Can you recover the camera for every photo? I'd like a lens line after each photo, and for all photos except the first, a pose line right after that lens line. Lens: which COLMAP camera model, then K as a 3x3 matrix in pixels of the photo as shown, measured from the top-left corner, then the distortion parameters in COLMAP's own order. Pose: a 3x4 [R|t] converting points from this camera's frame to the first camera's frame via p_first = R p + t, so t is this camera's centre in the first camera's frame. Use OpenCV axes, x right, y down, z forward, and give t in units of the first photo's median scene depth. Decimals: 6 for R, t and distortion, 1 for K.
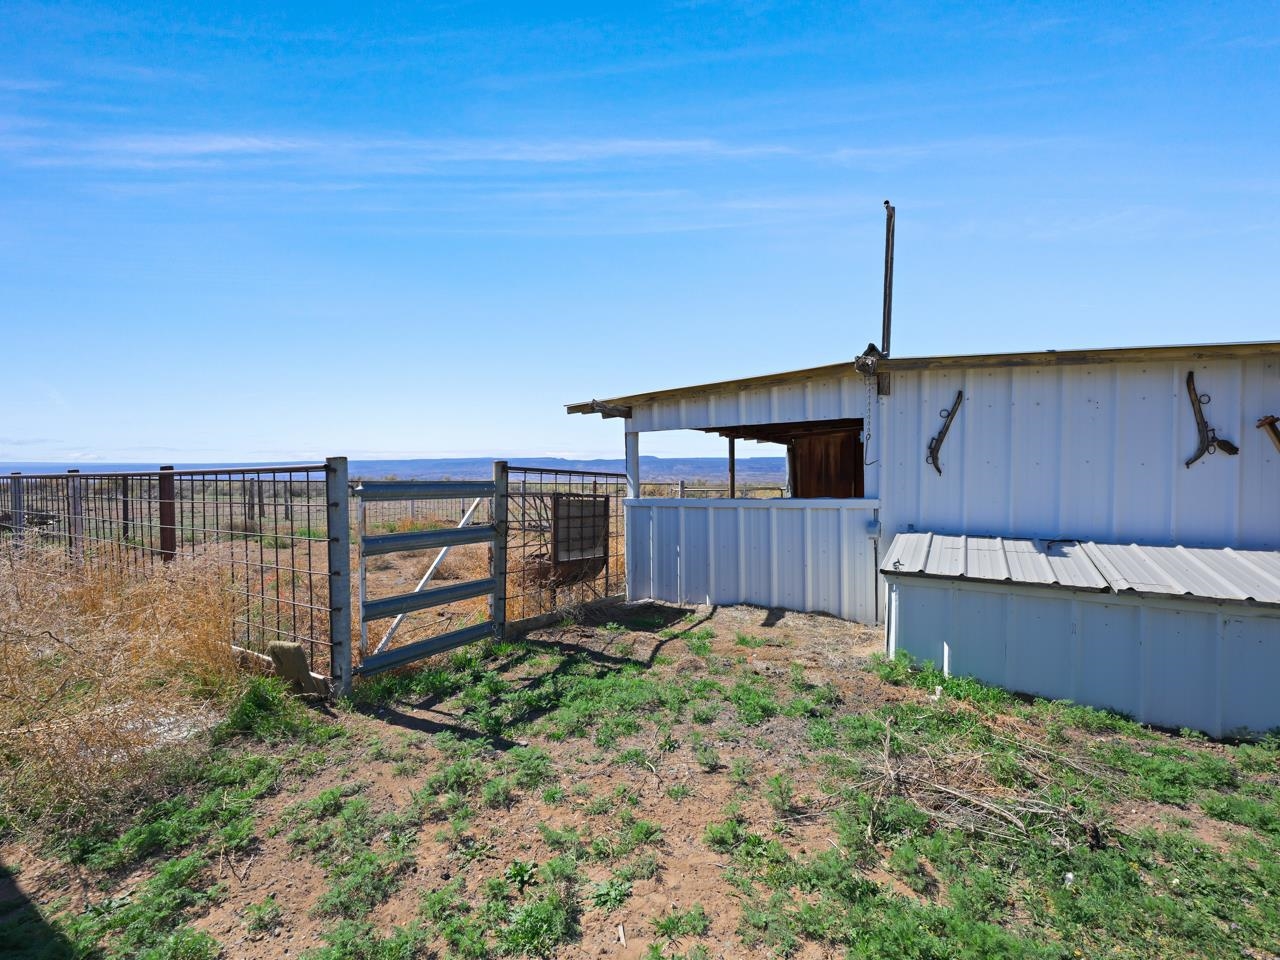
lens RADIAL K [[579.1, 0, 647.8], [0, 579.1, 486.0], [0, 0, 1]] dist [-0.000710, 0.000284]
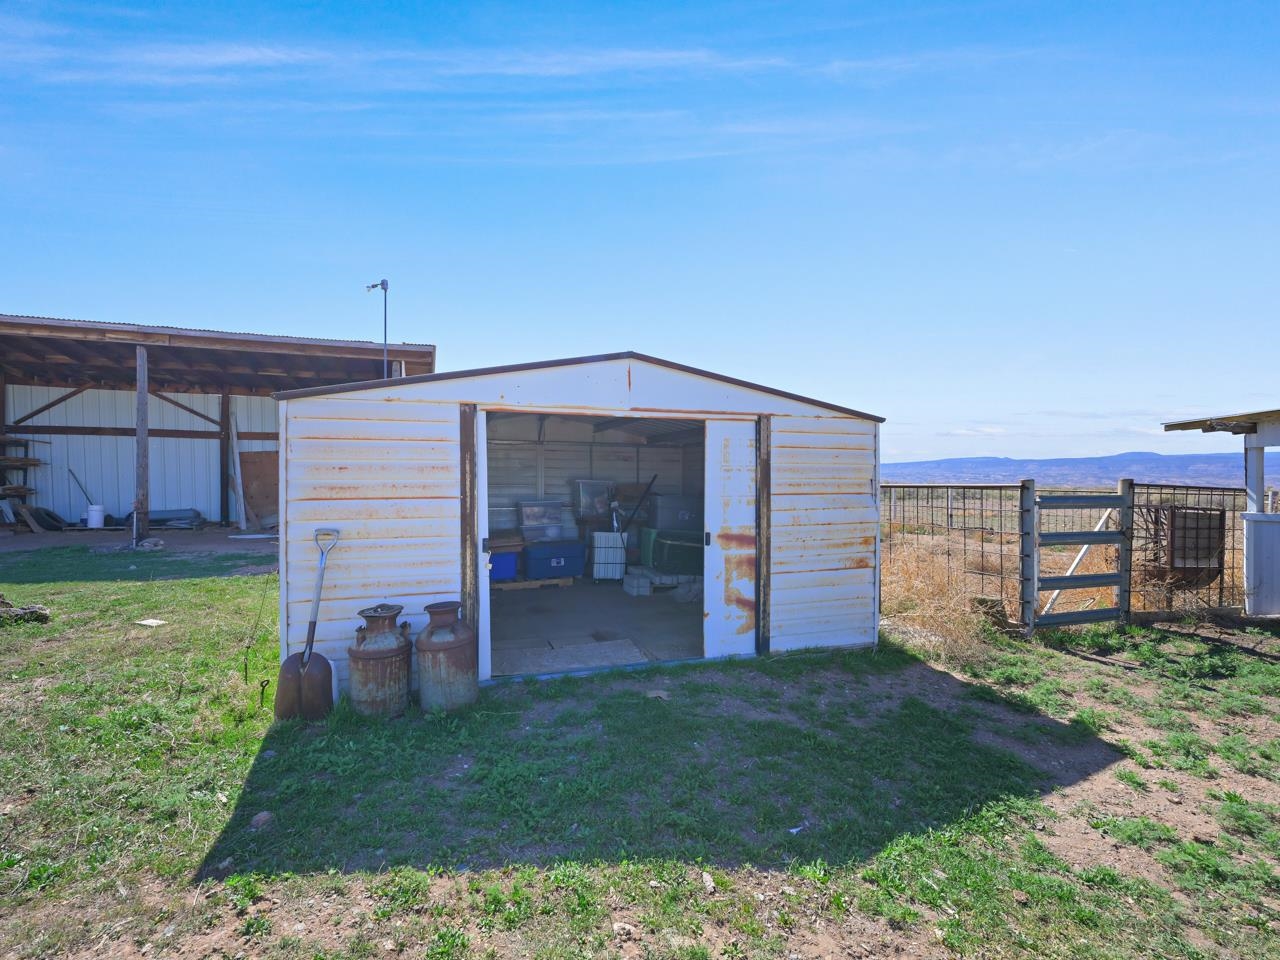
lens RADIAL K [[579.1, 0, 628.3], [0, 579.1, 482.0], [0, 0, 1]] dist [-0.000710, 0.000284]
pose [[0.749524, 0.007198, -0.661938, -0.236724], [-0.014387, 0.999882, -0.005419, -0.015190], [0.661820, 0.013585, 0.749539, -0.632283]]
